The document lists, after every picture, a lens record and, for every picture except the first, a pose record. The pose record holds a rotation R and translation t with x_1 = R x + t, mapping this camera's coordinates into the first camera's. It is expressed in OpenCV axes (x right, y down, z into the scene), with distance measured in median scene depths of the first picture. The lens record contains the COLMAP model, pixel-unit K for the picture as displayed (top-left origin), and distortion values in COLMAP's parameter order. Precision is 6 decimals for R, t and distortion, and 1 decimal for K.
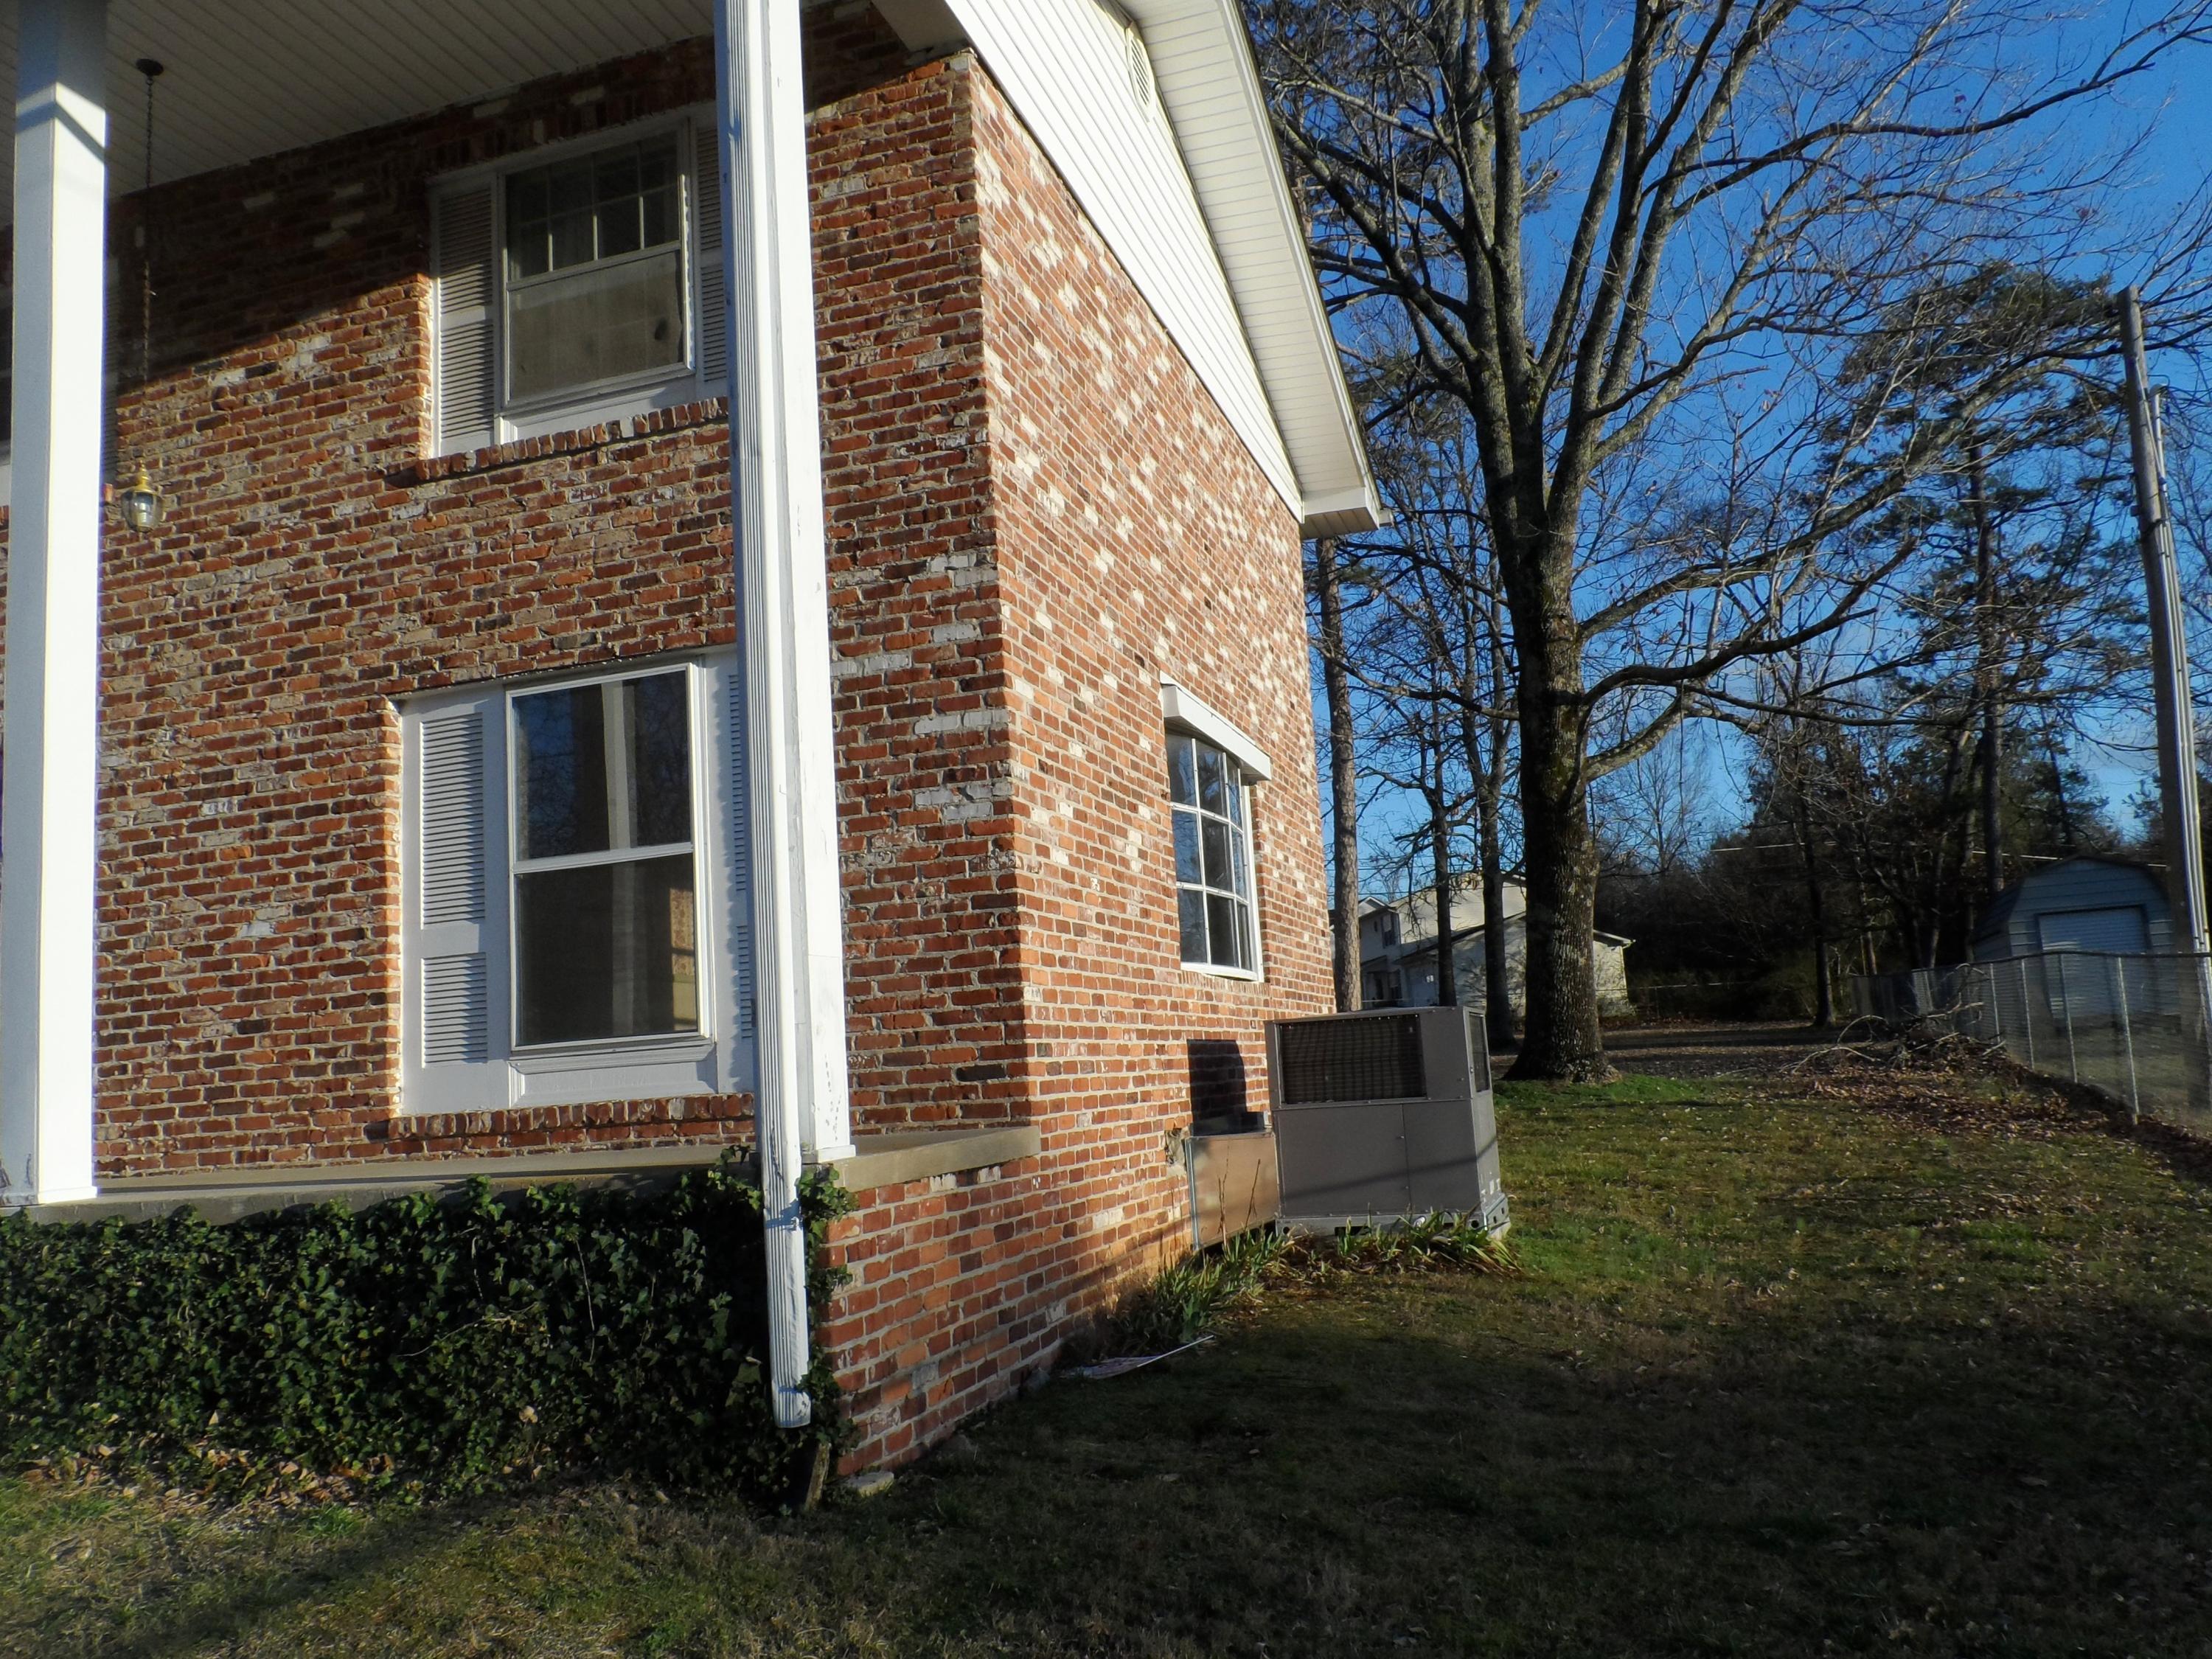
lens RADIAL K [[1673.0, 0, 1111.4], [0, 1673.0, 833.6], [0, 0, 1]] dist [-0.003311, -0.004175]
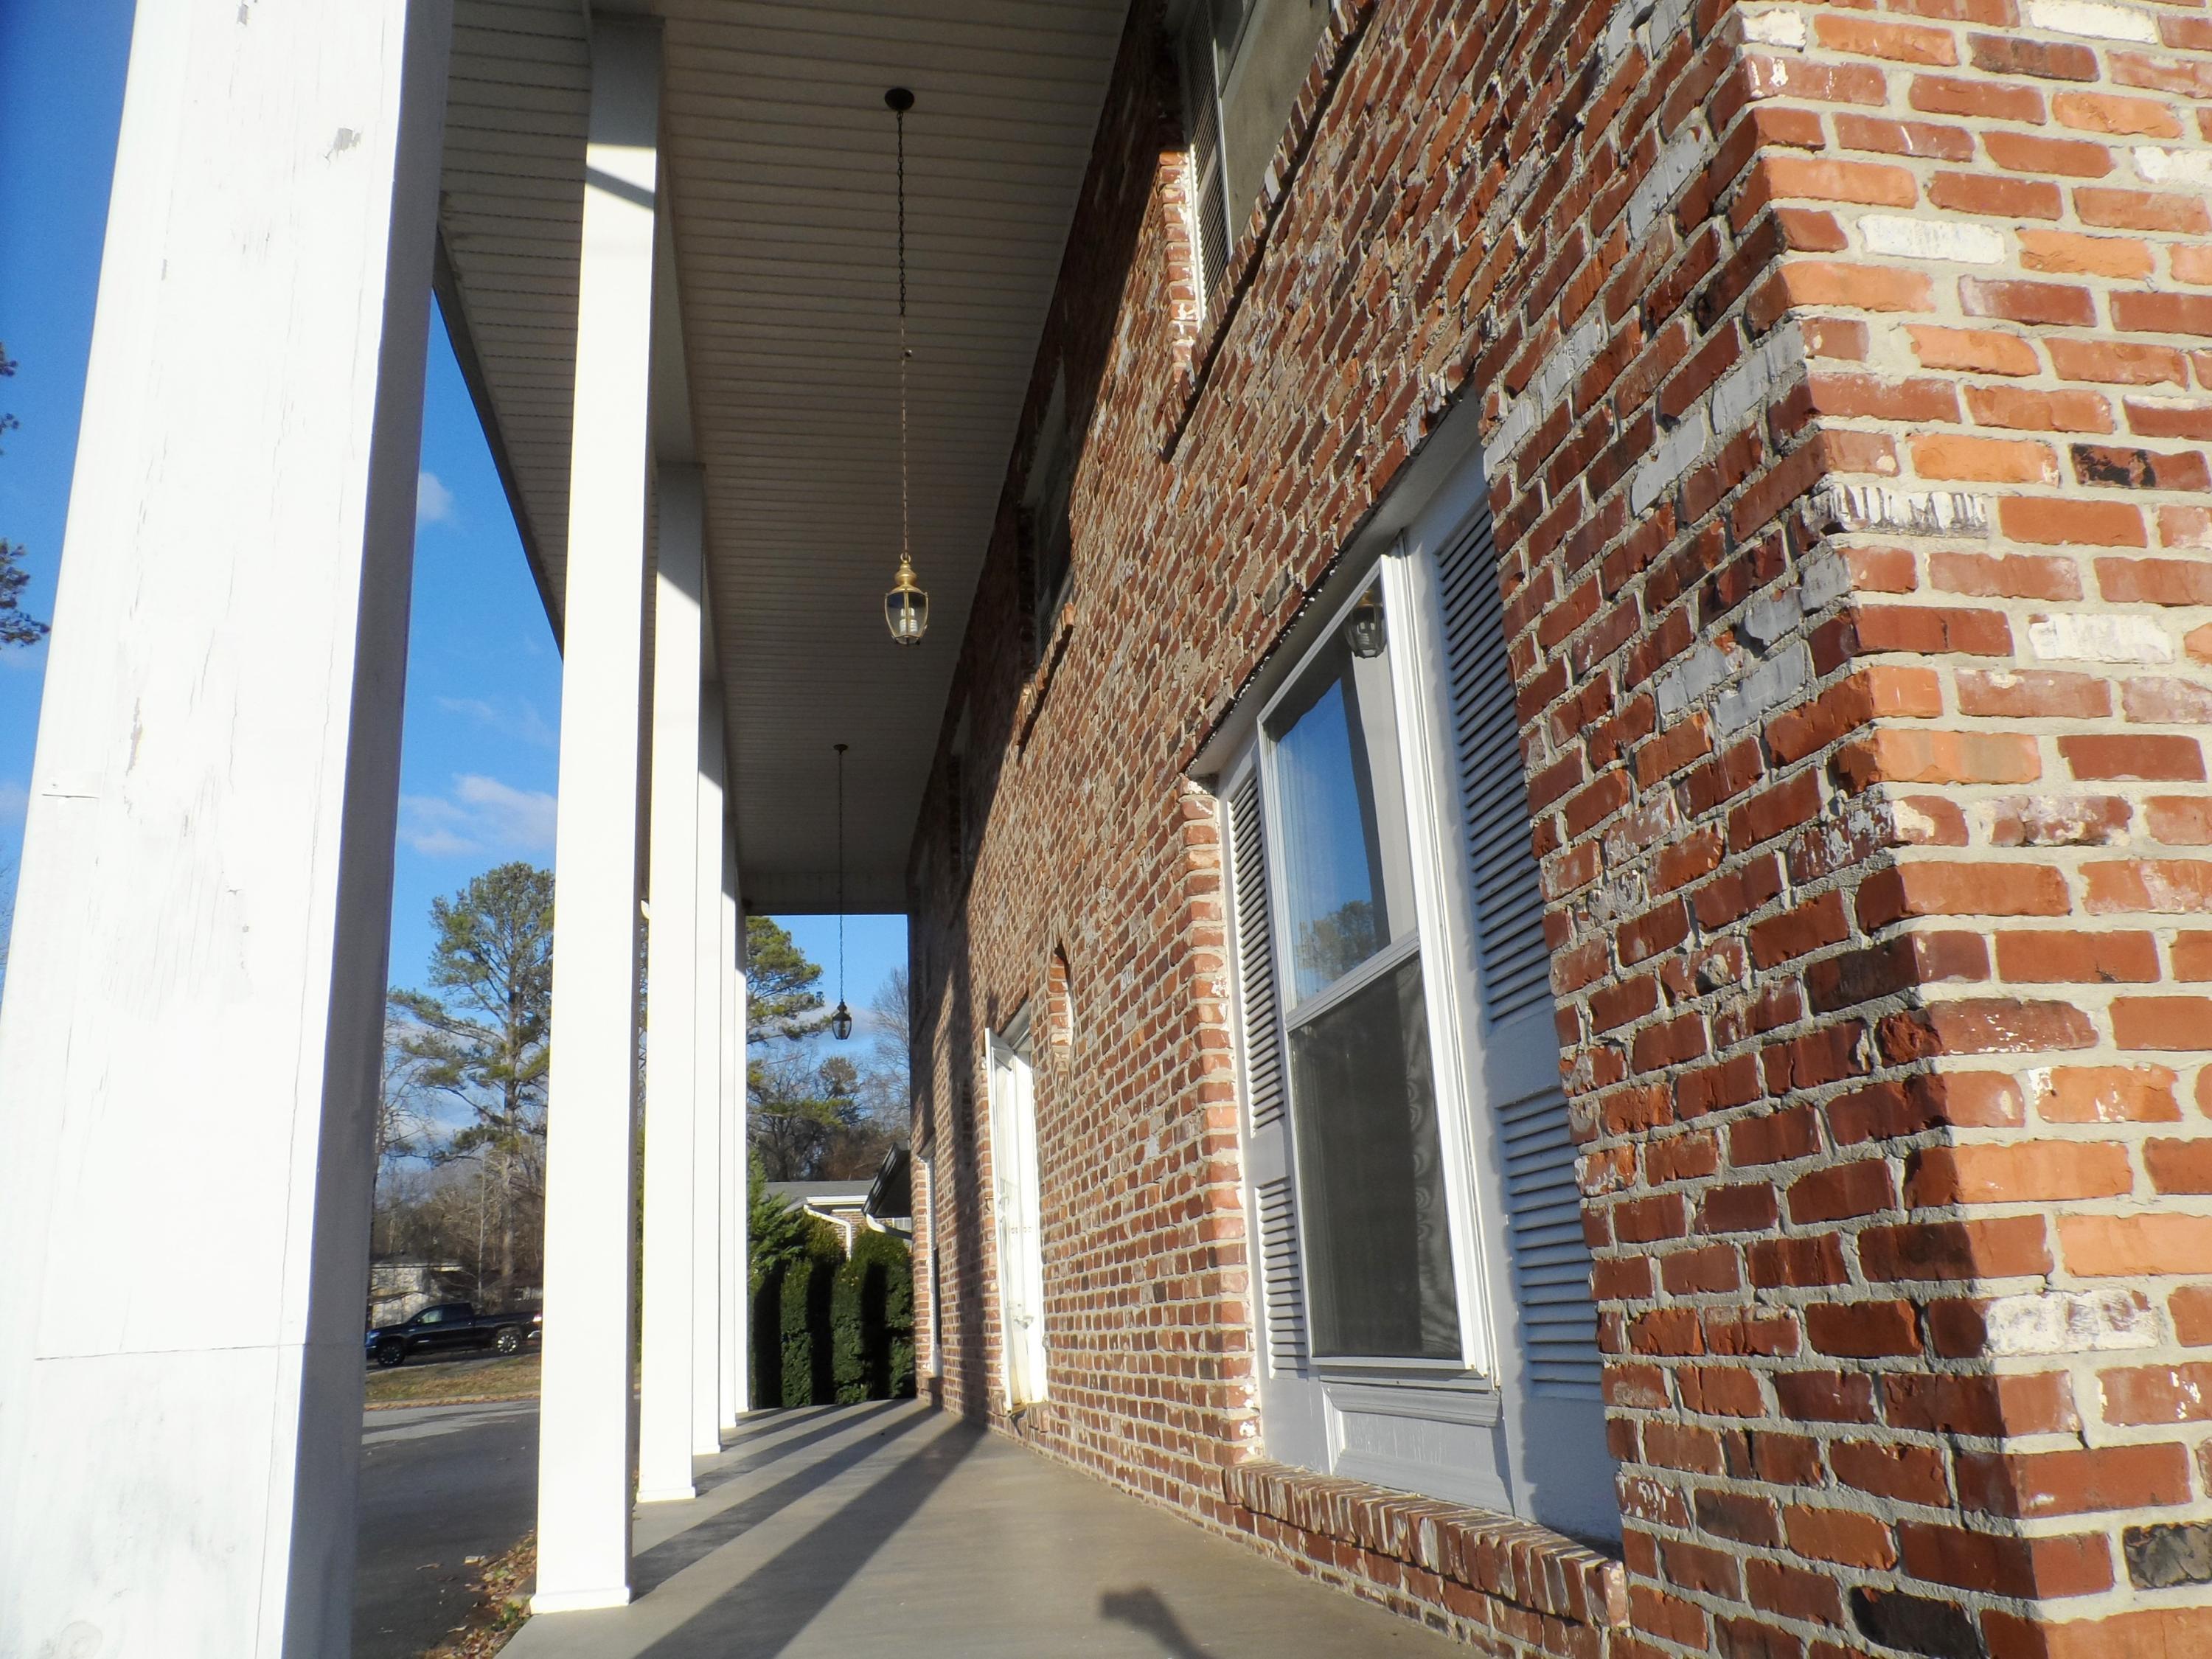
lens RADIAL K [[1673.0, 0, 1108.3], [0, 1673.0, 838.0], [0, 0, 1]] dist [-0.003311, -0.004175]
pose [[0.476331, -0.205475, -0.854921, 0.106594], [0.141870, 0.977532, -0.155899, 0.041237], [0.867745, -0.047029, 0.494779, 0.716538]]
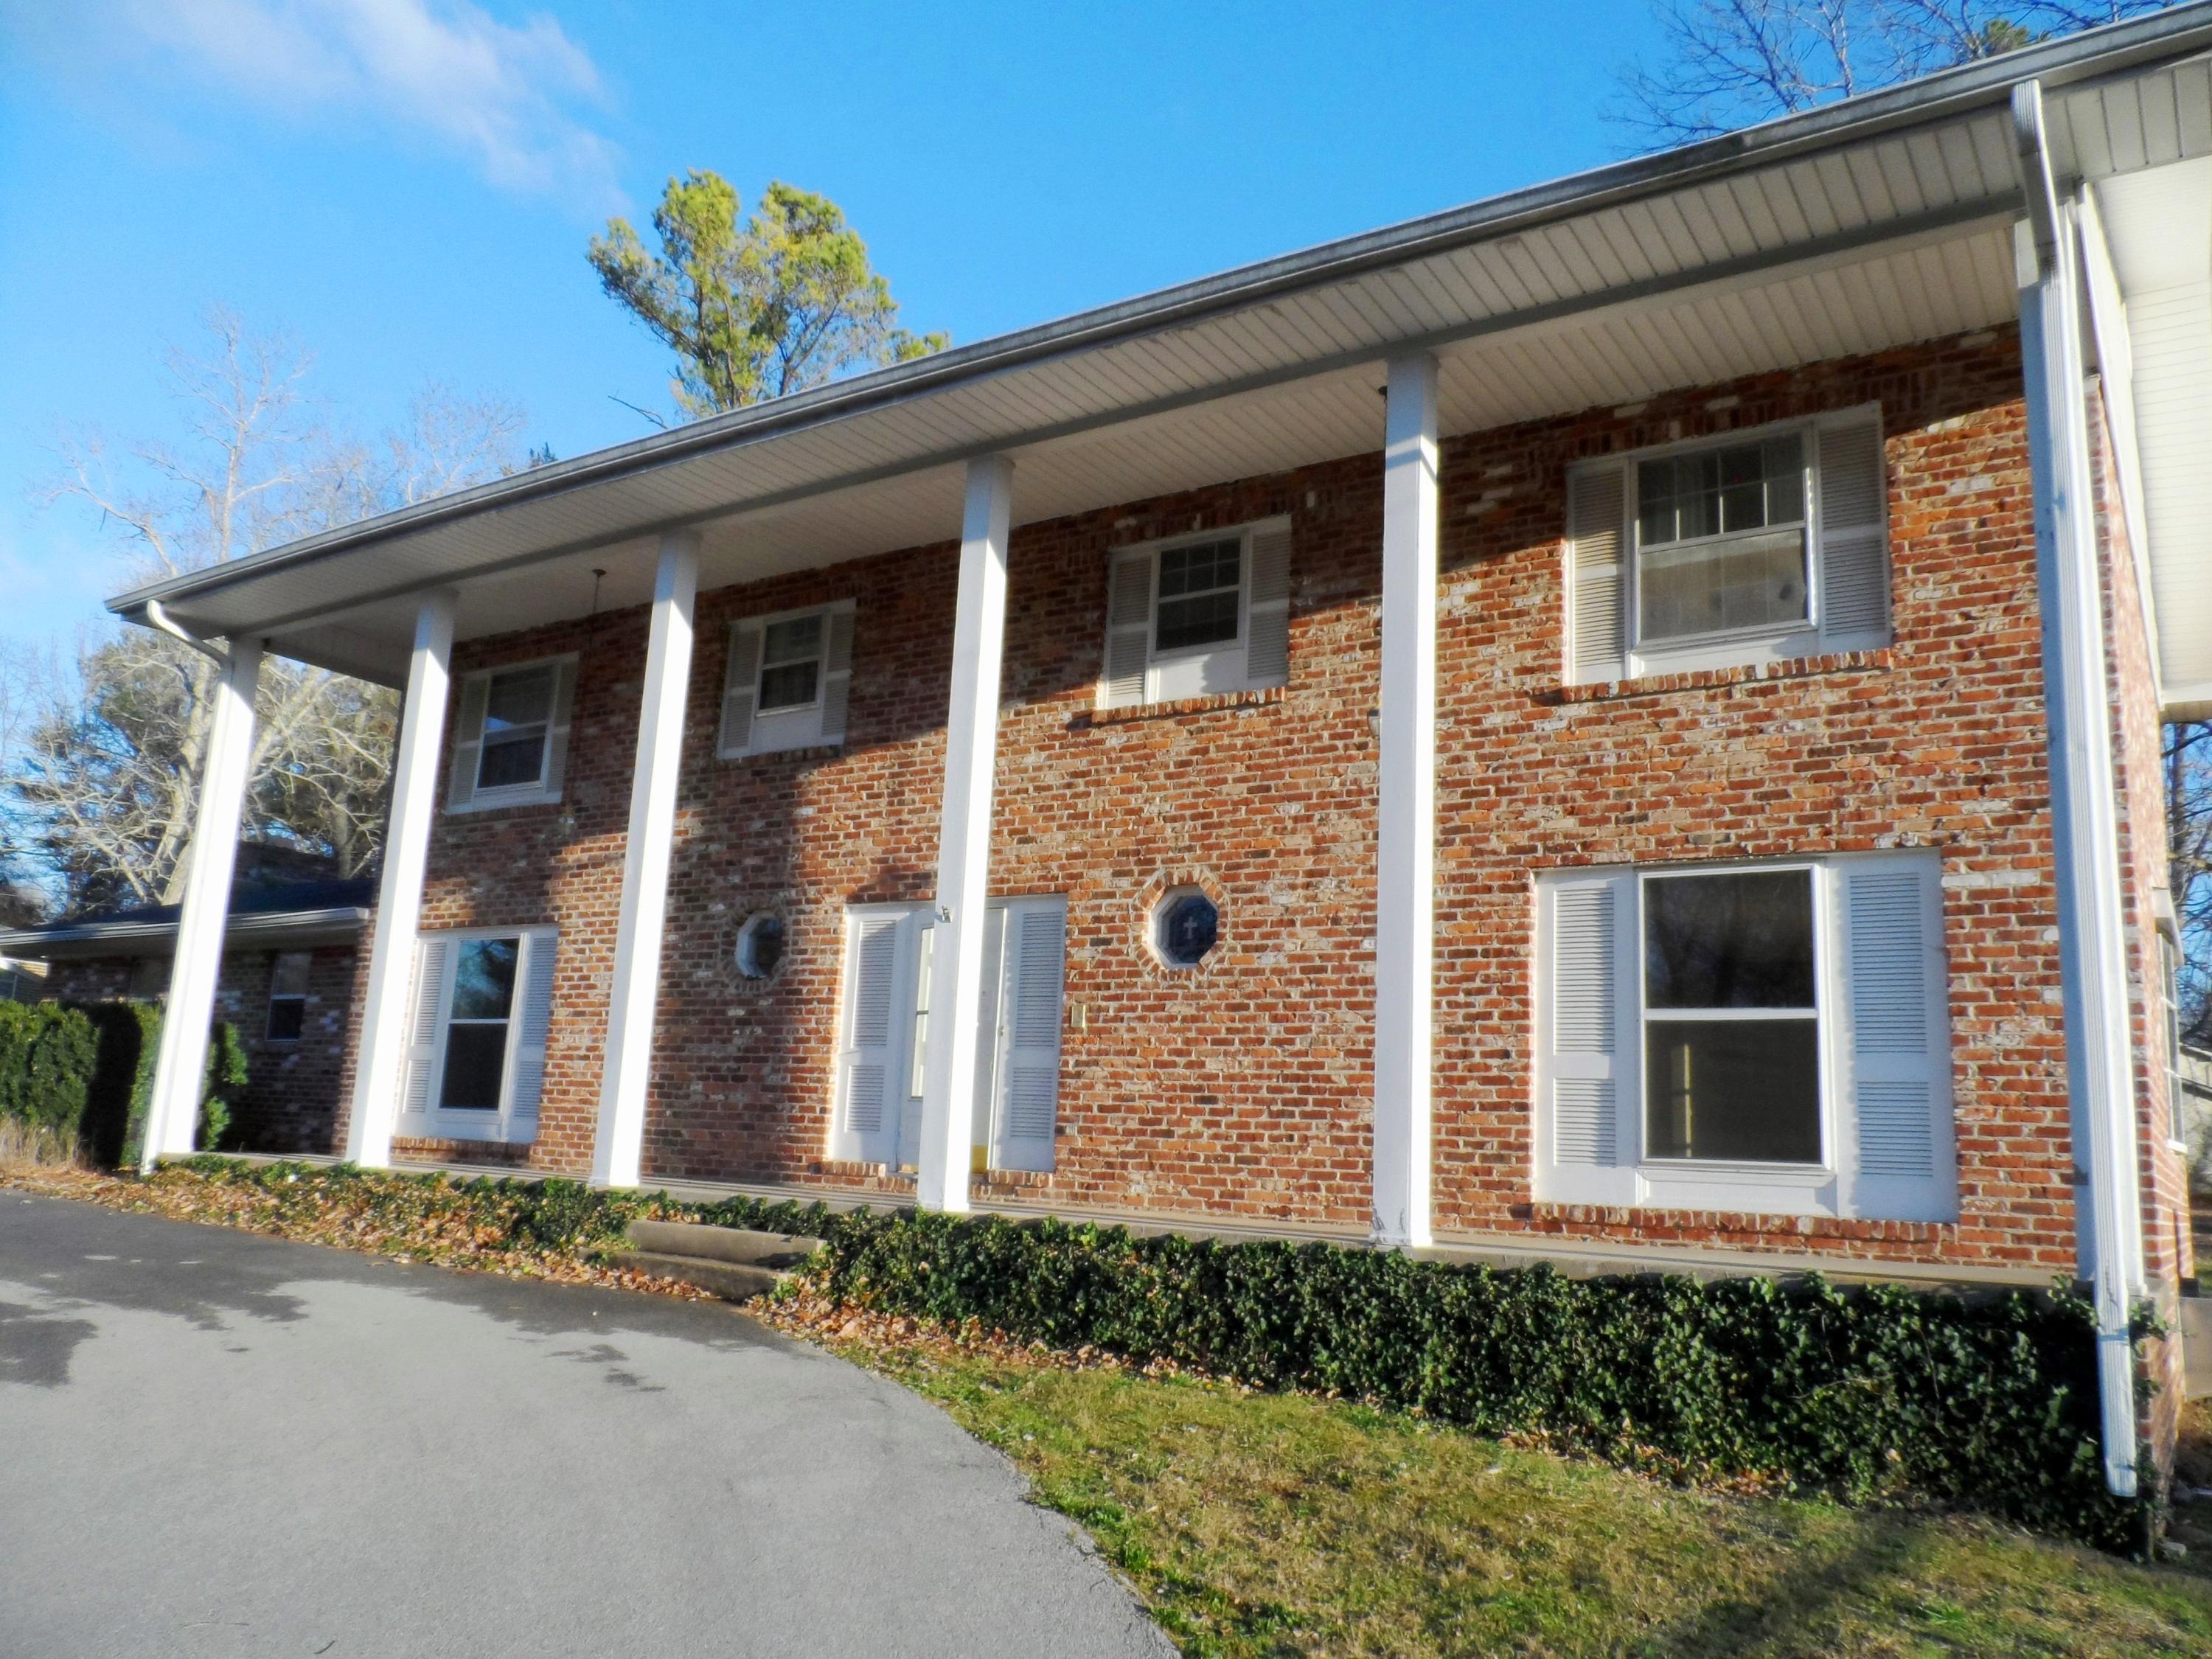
lens RADIAL K [[1673.0, 0, 1119.2], [0, 1673.0, 840.1], [0, 0, 1]] dist [-0.003311, -0.004175]
pose [[0.959029, 0.059845, -0.276916, -0.419414], [-0.073158, 0.996597, -0.037988, -0.035840], [0.273700, 0.056690, 0.960143, -0.345884]]
